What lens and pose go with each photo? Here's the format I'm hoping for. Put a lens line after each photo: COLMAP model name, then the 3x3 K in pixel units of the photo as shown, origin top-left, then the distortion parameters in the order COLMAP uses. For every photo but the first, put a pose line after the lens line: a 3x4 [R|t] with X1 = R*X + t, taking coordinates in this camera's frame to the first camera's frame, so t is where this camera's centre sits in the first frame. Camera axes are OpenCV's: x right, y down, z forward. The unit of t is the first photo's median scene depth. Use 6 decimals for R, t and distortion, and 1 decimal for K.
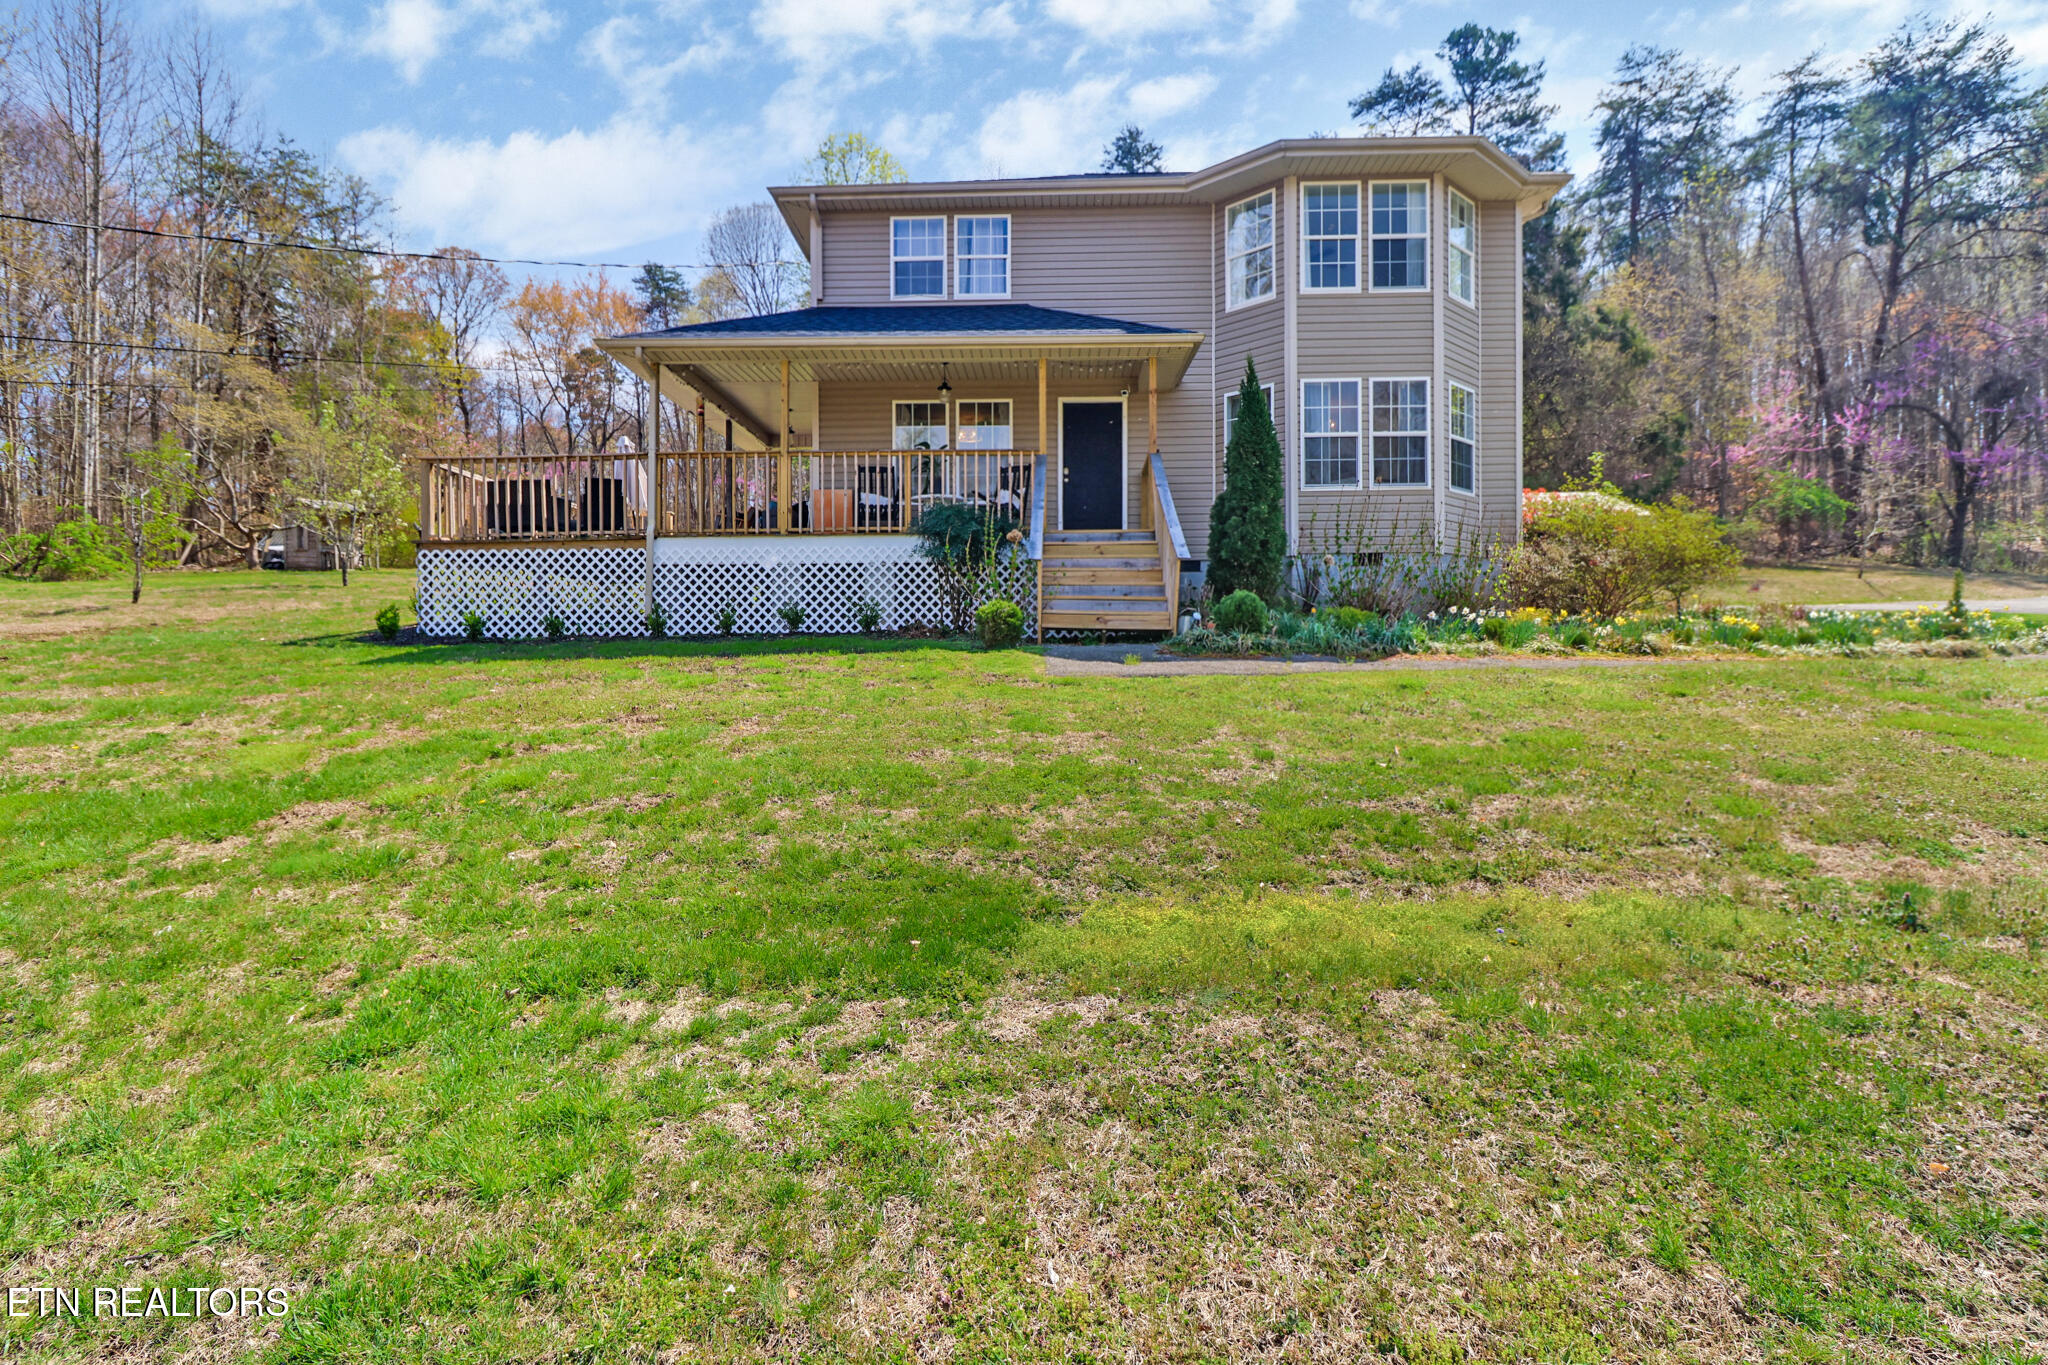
lens RADIAL K [[1015.7, 0, 1023.8], [0, 1015.7, 674.9], [0, 0, 1]] dist [-0.000169, -0.003617]
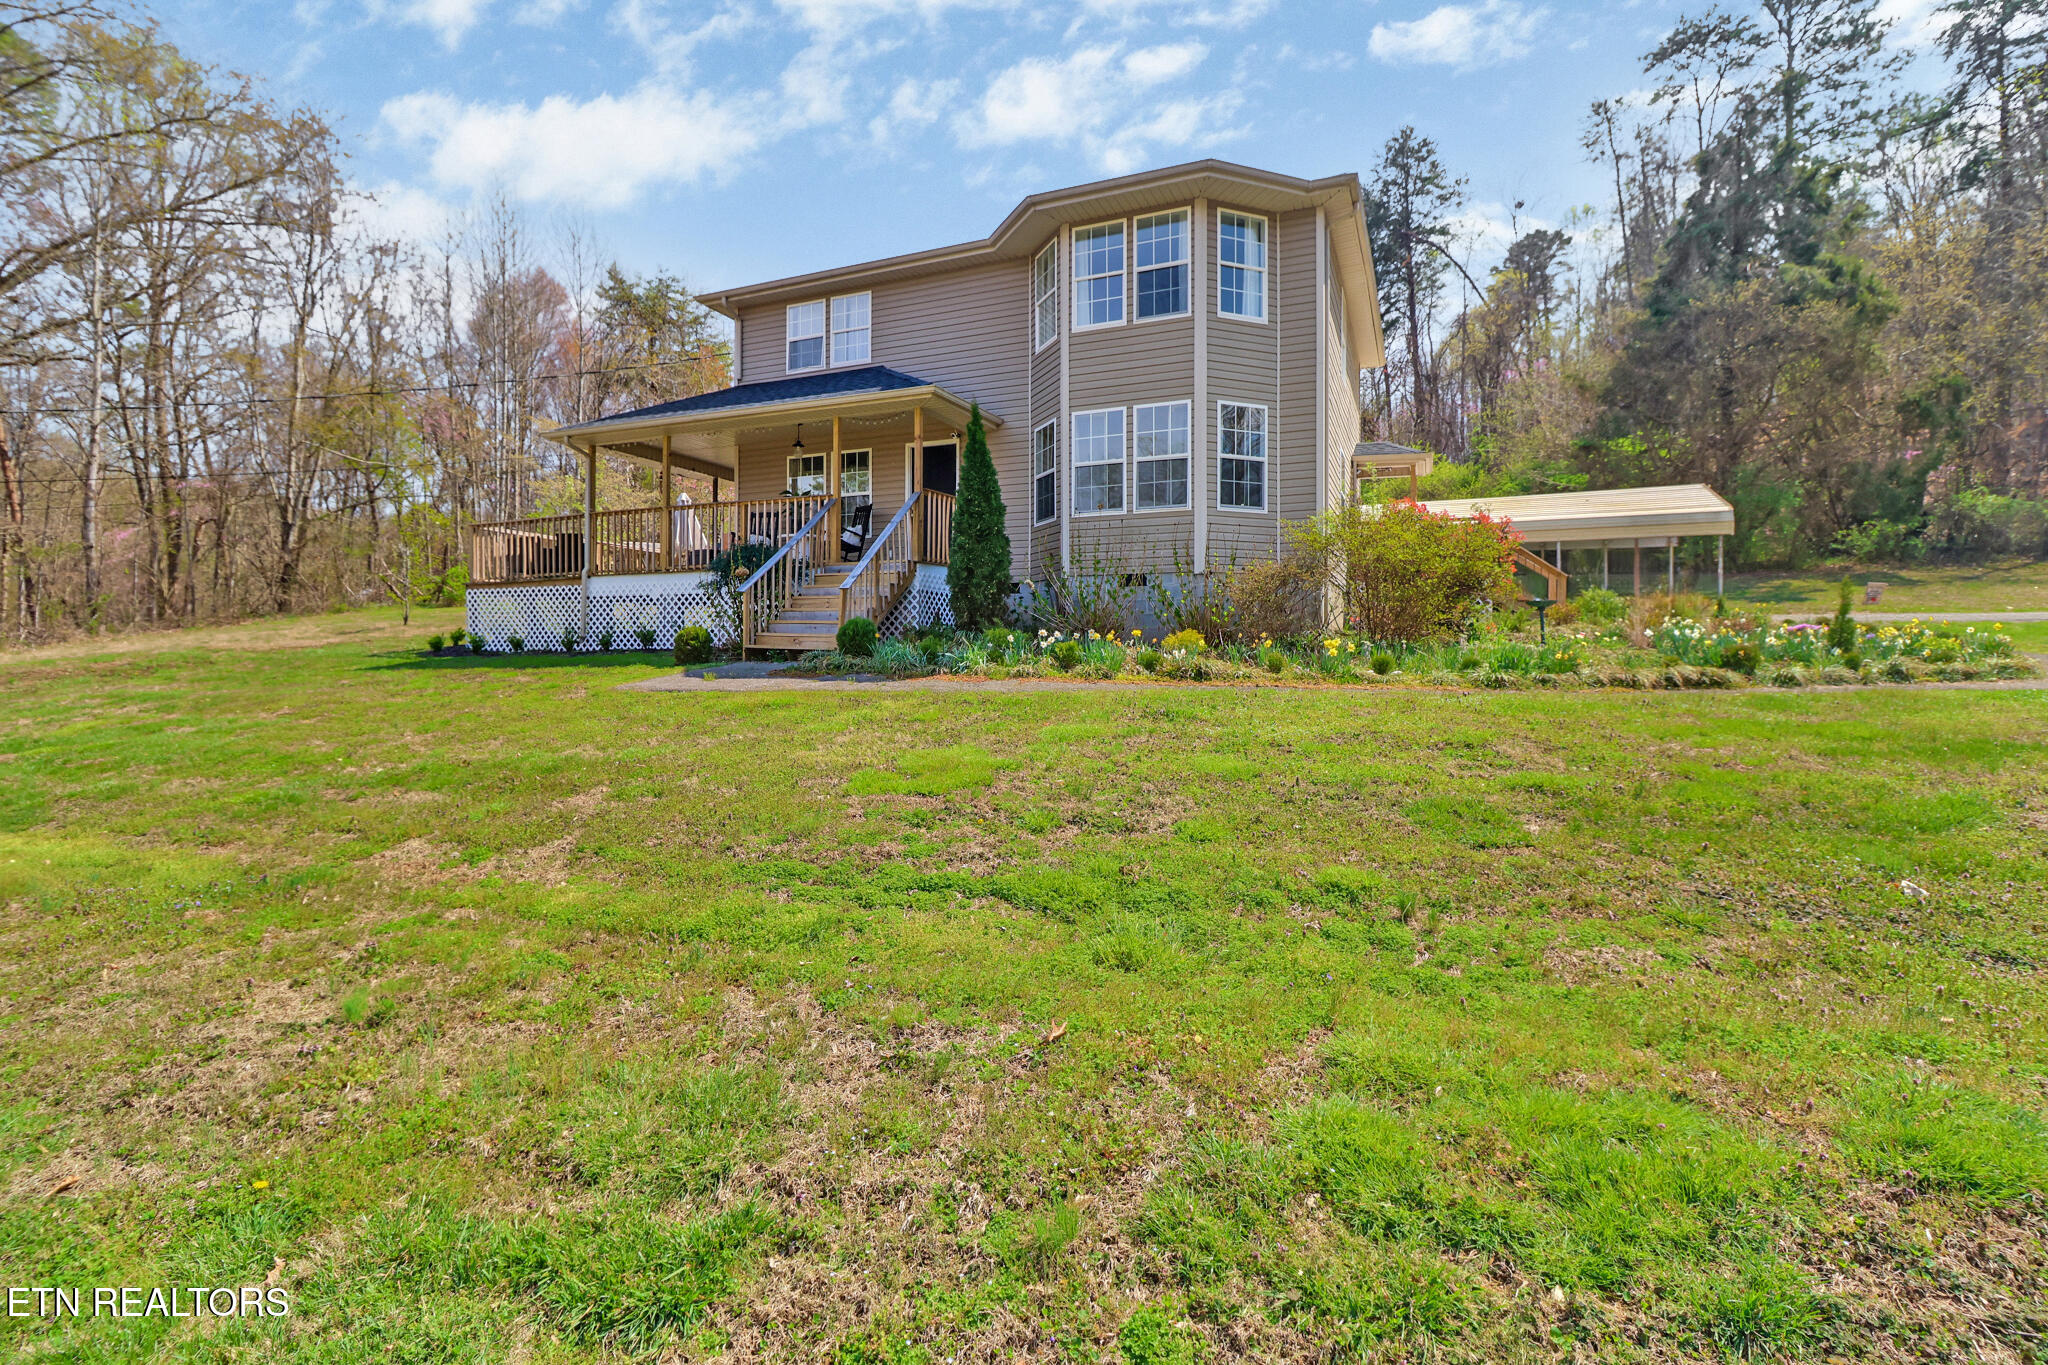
lens RADIAL K [[947.3, 0, 1026.5], [0, 947.3, 665.1], [0, 0, 1]] dist [-0.001927, 0.002486]
pose [[0.931033, 0.010264, -0.364789, 0.591736], [-0.014887, 0.999841, -0.009863, -0.016179], [0.364630, 0.014614, 0.931038, 0.063250]]
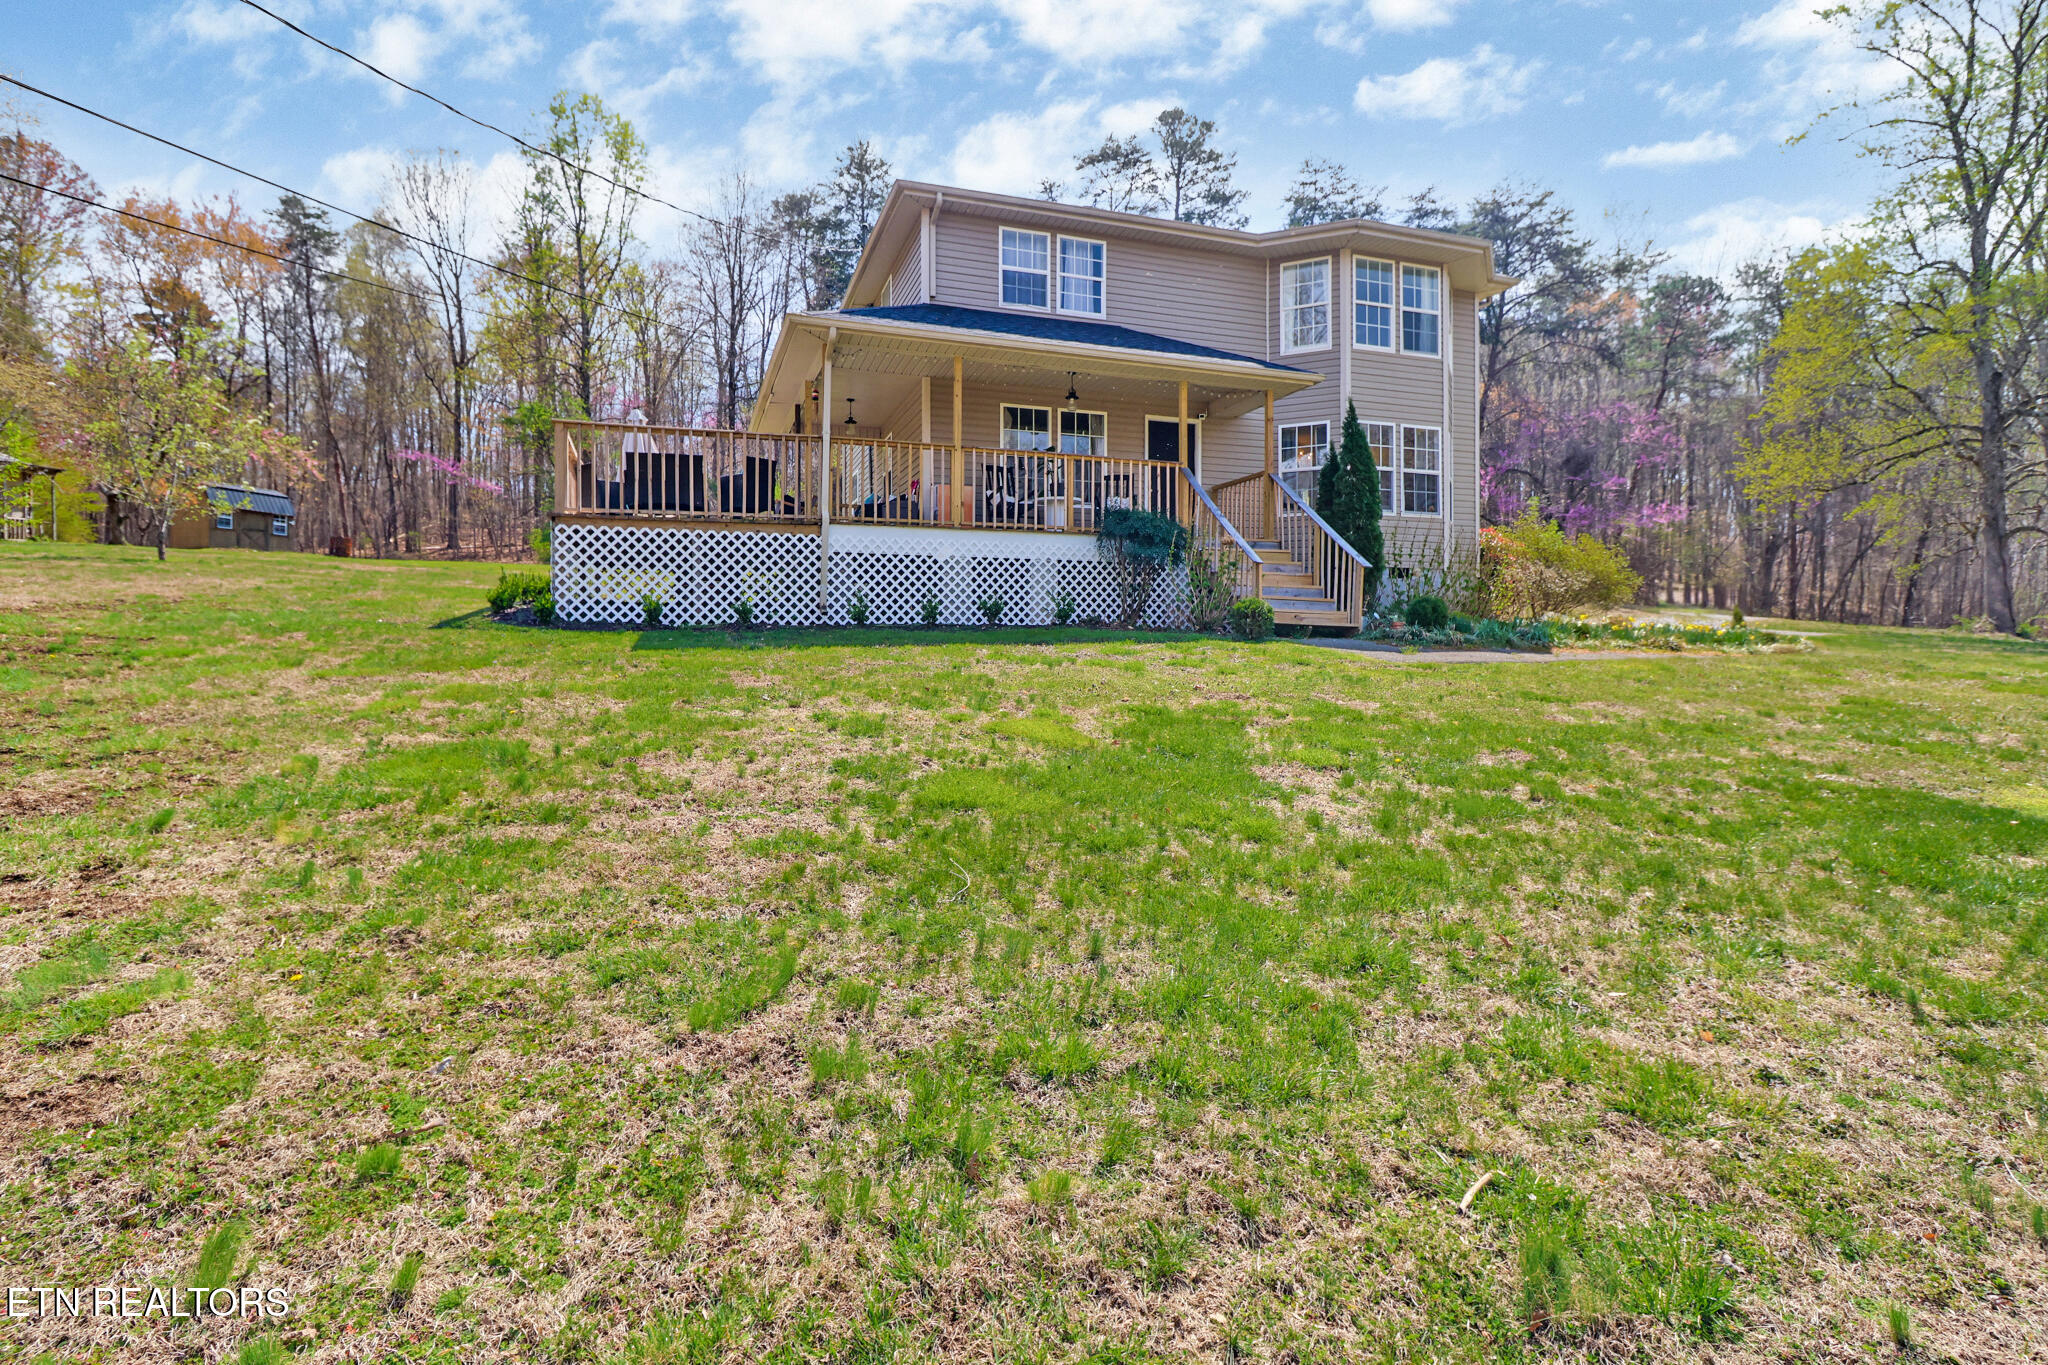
lens RADIAL K [[1015.7, 0, 993.3], [0, 1015.7, 674.5], [0, 0, 1]] dist [-0.000169, -0.003617]
pose [[0.935827, 0.000938, 0.352457, -0.538142], [0.002128, 0.999963, -0.008310, 0.015954], [-0.352452, 0.008526, 0.935791, 0.039468]]
